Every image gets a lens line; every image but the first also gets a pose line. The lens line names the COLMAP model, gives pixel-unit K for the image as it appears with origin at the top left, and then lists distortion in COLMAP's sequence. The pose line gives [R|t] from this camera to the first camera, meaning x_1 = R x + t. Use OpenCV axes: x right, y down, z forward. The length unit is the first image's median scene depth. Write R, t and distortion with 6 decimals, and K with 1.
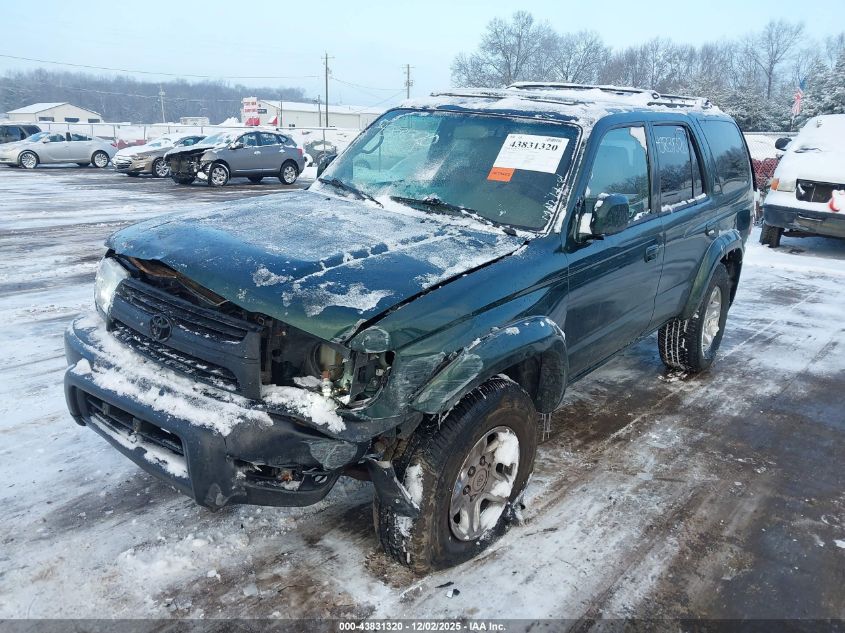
lens RADIAL K [[638.5, 0, 422.5], [0, 638.5, 316.5], [0, 0, 1]] dist [0.006755, 0.003615]
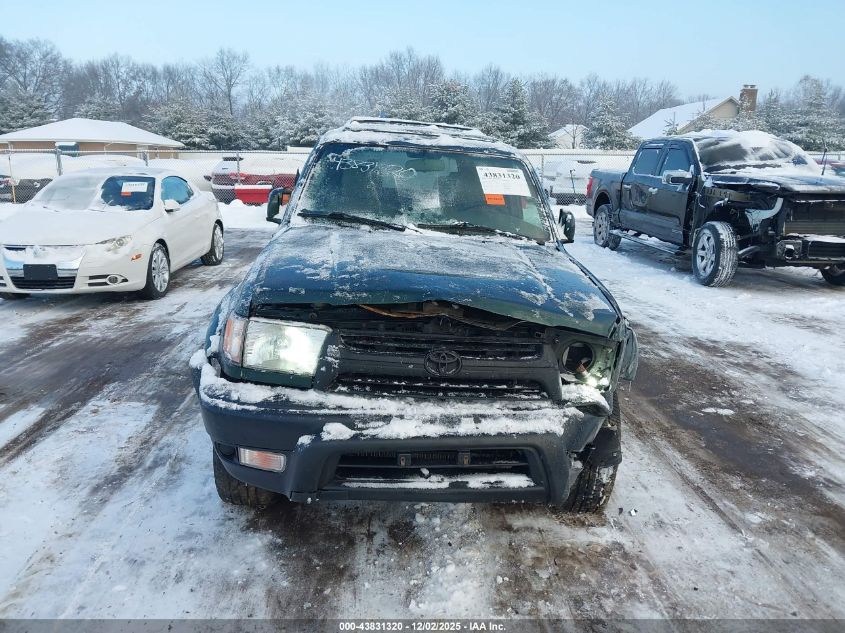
lens RADIAL K [[645.2, 0, 390.8], [0, 645.2, 312.9], [0, 0, 1]] dist [0.006601, 0.003403]
pose [[0.753028, -0.163371, 0.637384, -0.928288], [0.183443, 0.982404, 0.035078, -0.094733], [-0.631899, 0.090509, 0.769747, 0.203561]]
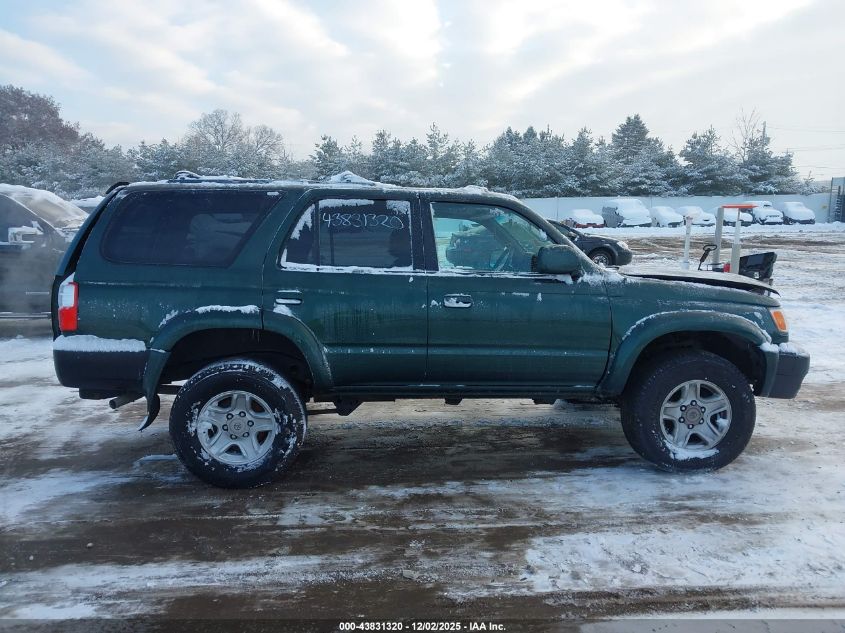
lens RADIAL K [[685.8, 0, 422.5], [0, 685.8, 316.5], [0, 0, 1]] dist [0.005950, -0.000568]
pose [[-0.677466, -0.129339, 0.724094, -1.100843], [0.196180, 0.916988, 0.347341, -0.765342], [-0.708910, 0.377365, -0.595855, 2.550296]]
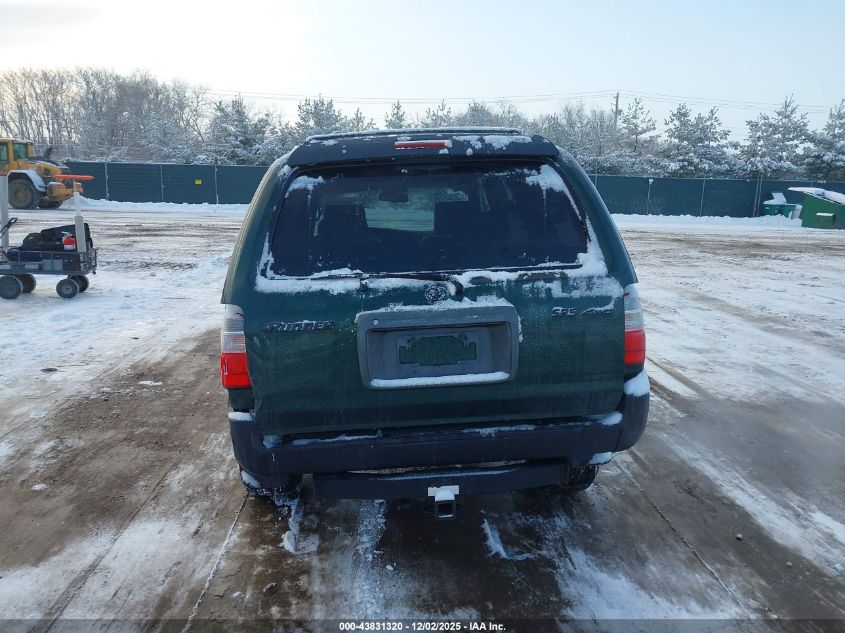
lens RADIAL K [[645.2, 0, 390.8], [0, 645.2, 312.9], [0, 0, 1]] dist [0.006601, 0.003403]
pose [[-0.741454, 0.085555, -0.665527, 1.391079], [-0.222663, 0.904267, 0.364312, -0.727033], [0.632982, 0.418309, -0.651422, 2.588236]]
